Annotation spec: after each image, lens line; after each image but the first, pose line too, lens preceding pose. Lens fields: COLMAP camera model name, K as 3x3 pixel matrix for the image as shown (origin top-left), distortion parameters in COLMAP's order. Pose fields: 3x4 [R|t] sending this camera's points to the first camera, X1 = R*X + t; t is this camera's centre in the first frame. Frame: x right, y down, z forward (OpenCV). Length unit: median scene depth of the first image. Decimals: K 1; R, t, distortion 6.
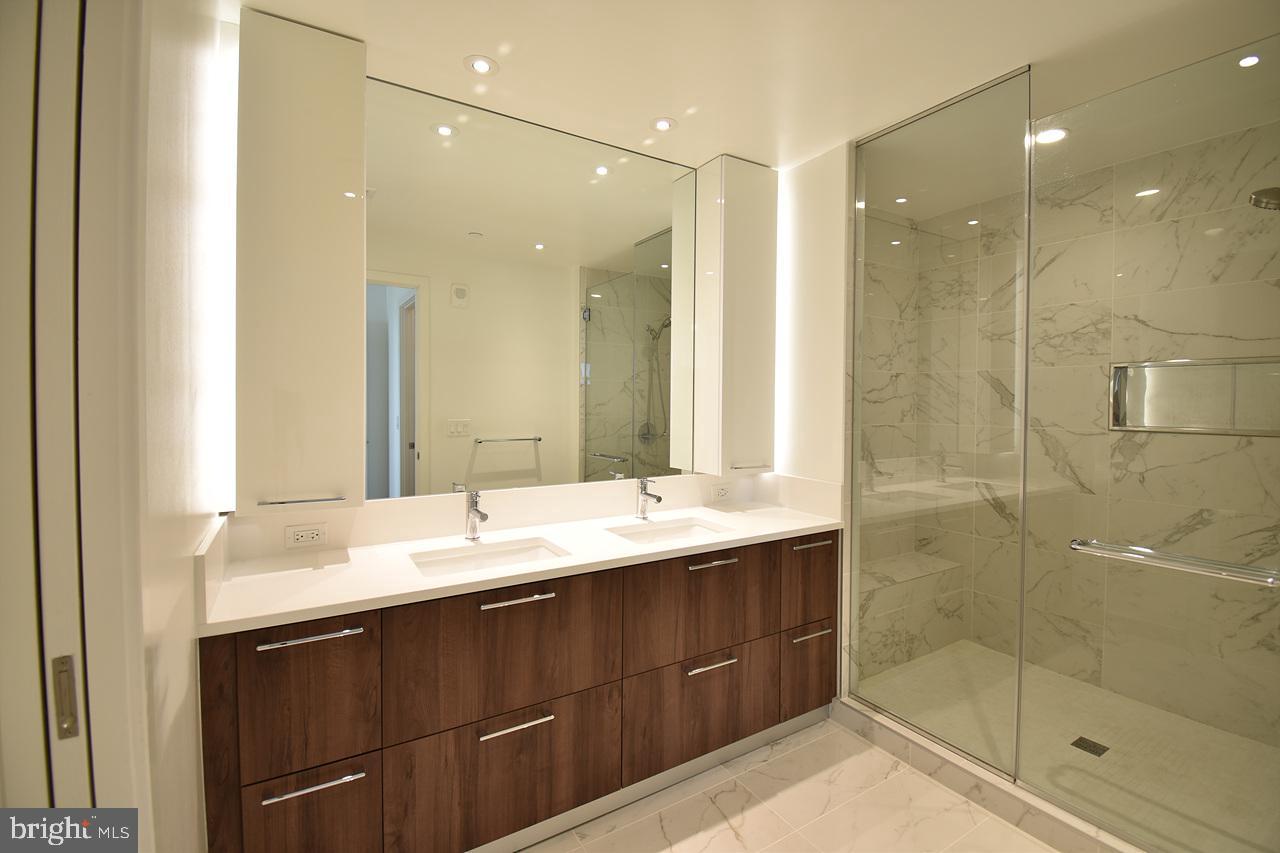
lens RADIAL K [[566.7, 0, 660.0], [0, 566.7, 424.2], [0, 0, 1]] dist [0.005946, -0.005514]
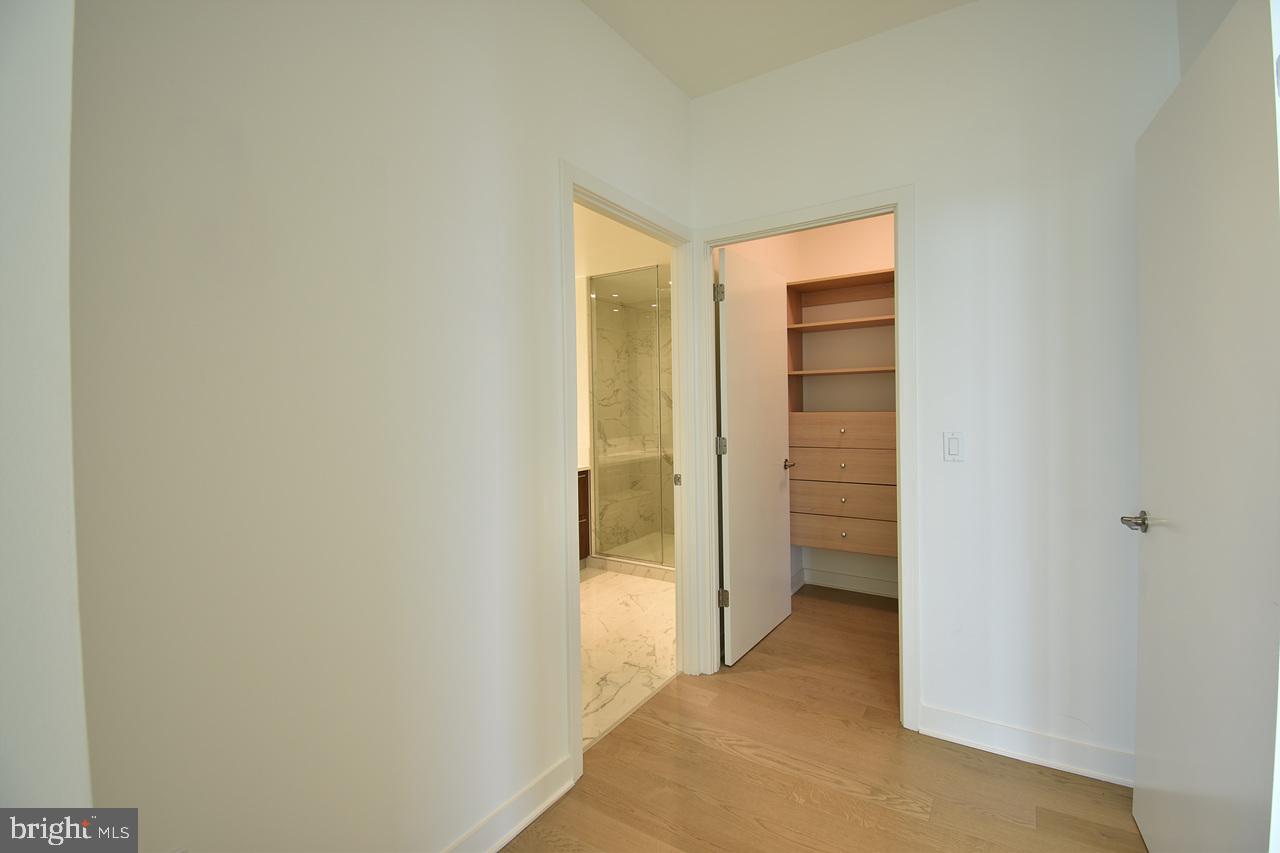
lens RADIAL K [[566.7, 0, 644.1], [0, 566.7, 421.5], [0, 0, 1]] dist [0.005946, -0.005514]
pose [[0.917976, -0.027216, 0.395701, -0.228181], [0.031554, 0.999492, -0.004459, 0.023514], [-0.395379, 0.016579, 0.918368, -0.721557]]
